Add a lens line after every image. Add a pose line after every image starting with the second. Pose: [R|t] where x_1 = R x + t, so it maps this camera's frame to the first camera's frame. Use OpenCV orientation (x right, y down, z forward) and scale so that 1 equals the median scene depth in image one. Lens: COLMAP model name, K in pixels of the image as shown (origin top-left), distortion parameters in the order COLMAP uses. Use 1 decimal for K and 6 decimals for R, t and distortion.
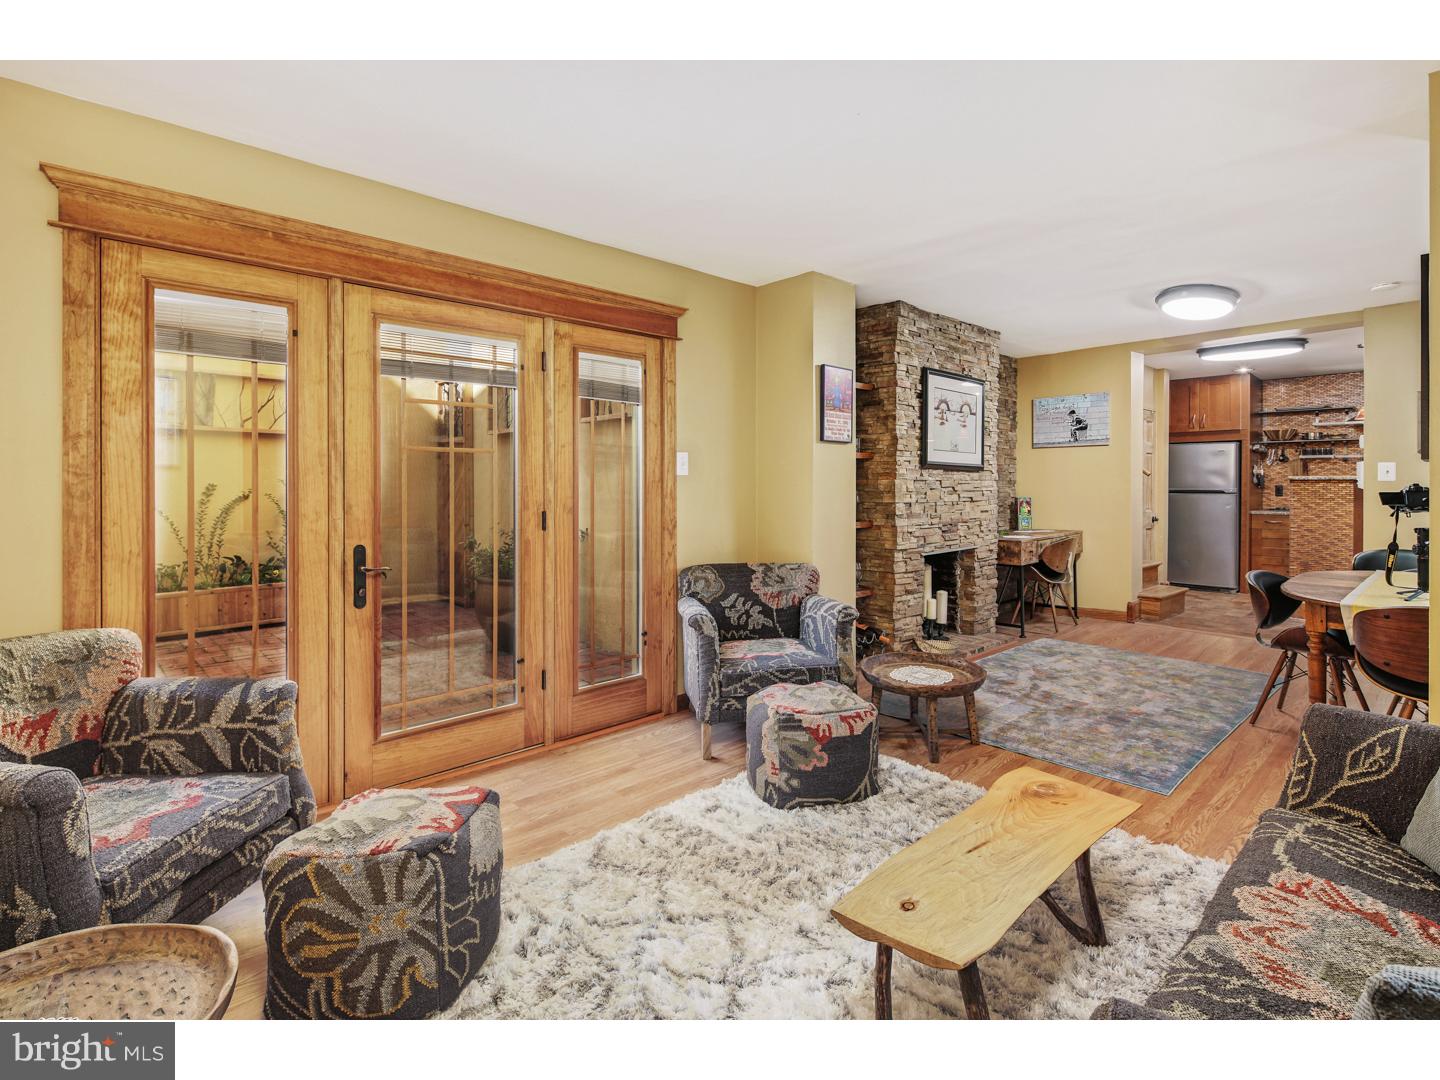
lens RADIAL K [[708.6, 0, 716.0], [0, 708.6, 487.4], [0, 0, 1]] dist [0.000303, -0.000370]
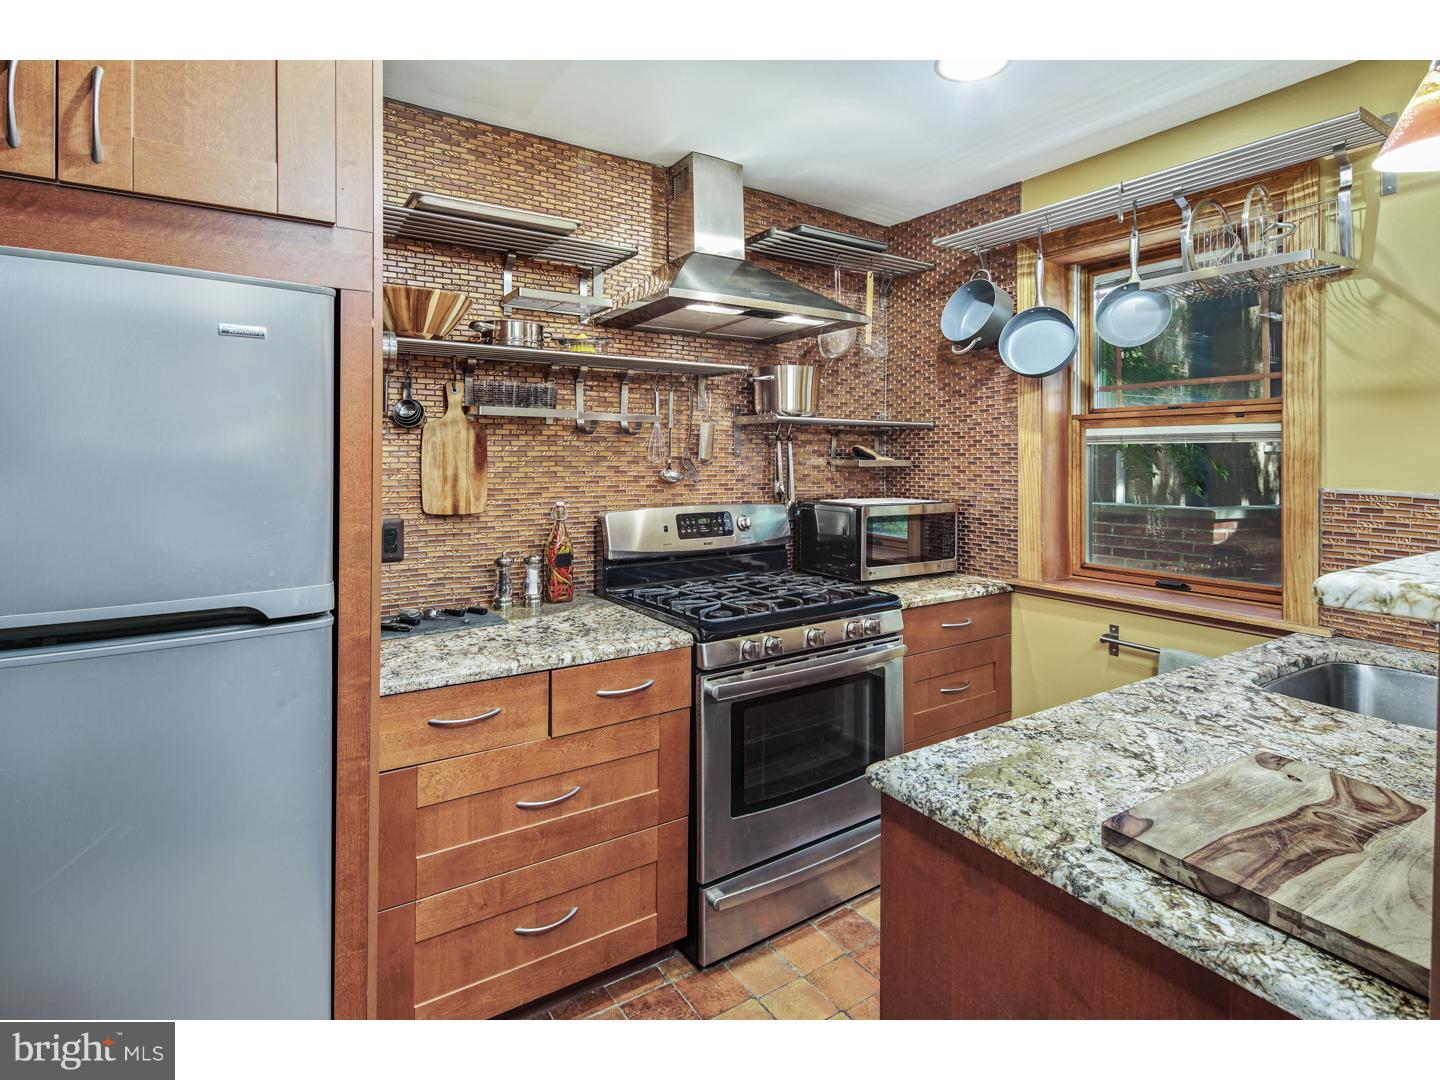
lens RADIAL K [[717.0, 0, 666.0], [0, 717.0, 457.6], [0, 0, 1]] dist [0.001863, -0.001446]
pose [[0.201580, 0.001458, 0.979471, 0.841886], [0.001368, 0.999997, -0.001770, -0.036221], [-0.979471, 0.001697, 0.201578, 1.273773]]
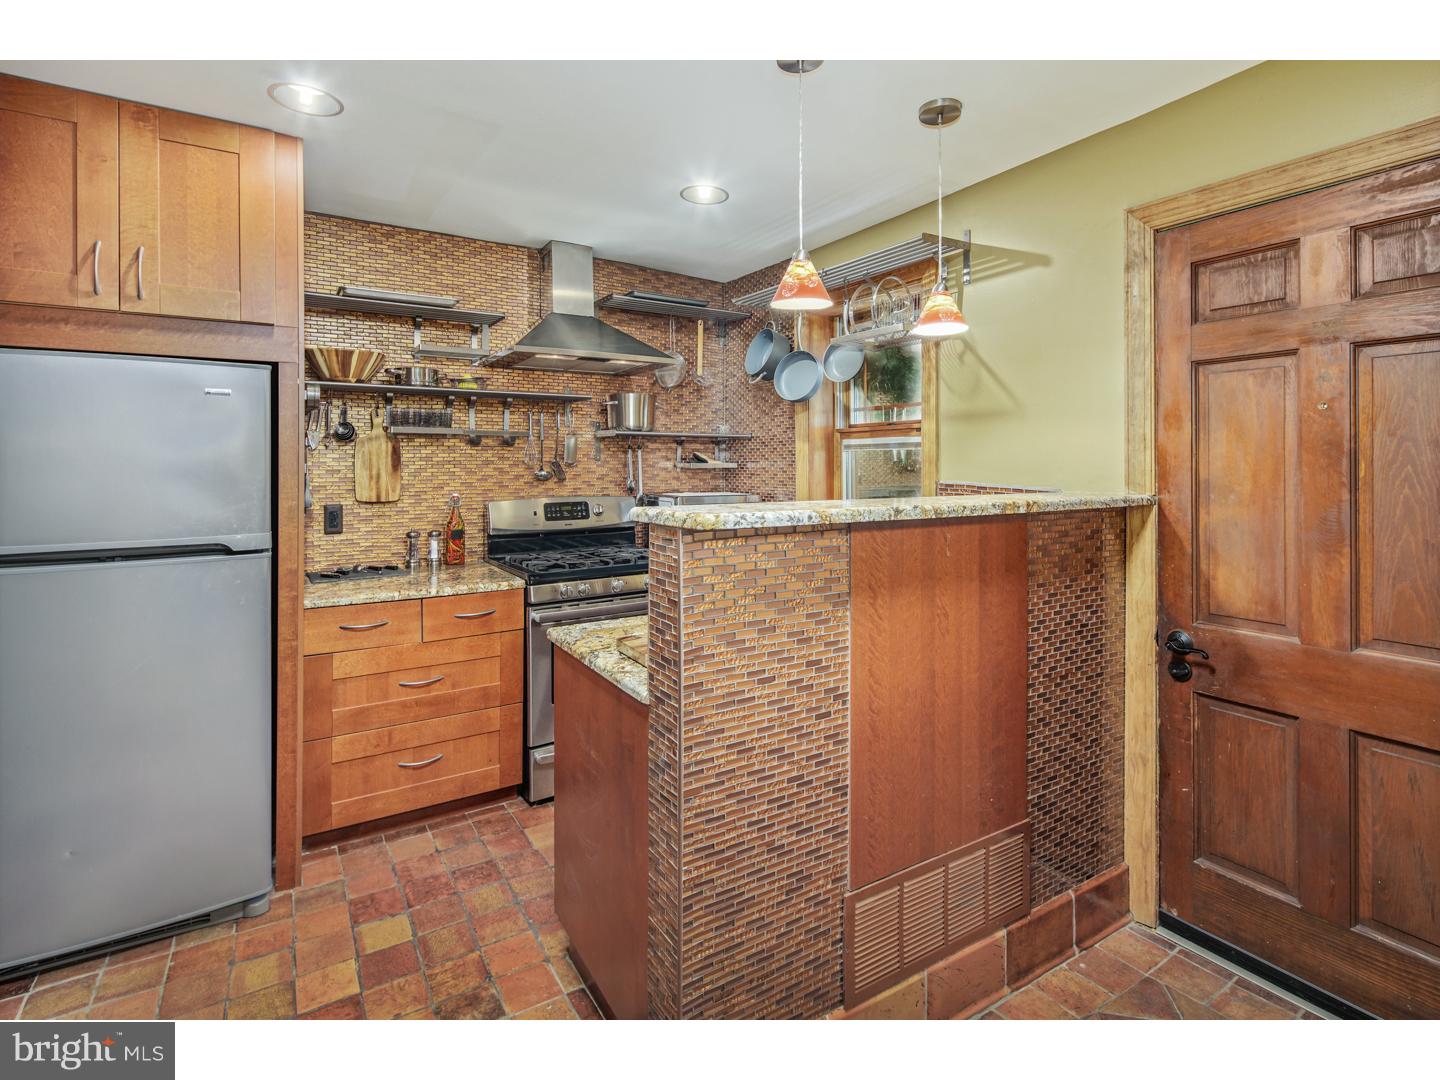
lens RADIAL K [[829.9, 0, 718.3], [0, 829.9, 465.3], [0, 0, 1]] dist [0.002290, 0.000672]
pose [[0.254230, -0.001352, 0.967143, 0.637689], [0.004578, 0.999990, 0.000194, -0.033453], [-0.967133, 0.004378, 0.254233, 1.039350]]
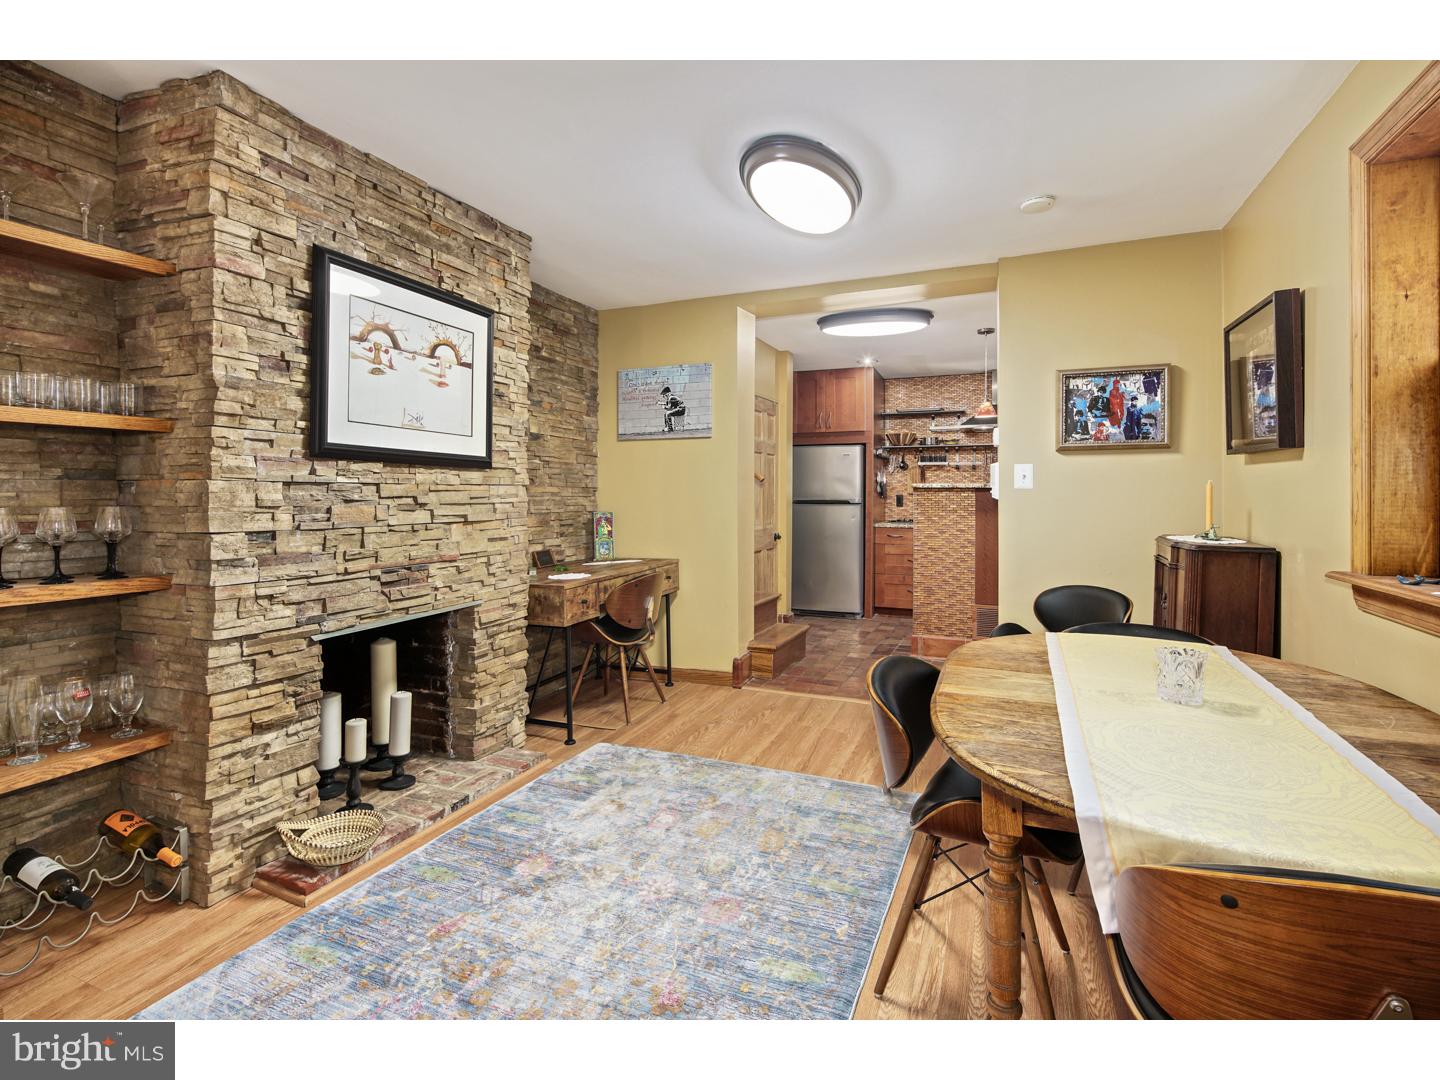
lens RADIAL K [[703.4, 0, 714.1], [0, 703.4, 494.3], [0, 0, 1]] dist [-0.000057, -0.000146]
pose [[0.911619, 0.000995, 0.411034, 0.302415], [0.000481, 0.999994, -0.003488, -0.000564], [-0.411035, 0.003378, 0.911613, 0.403560]]
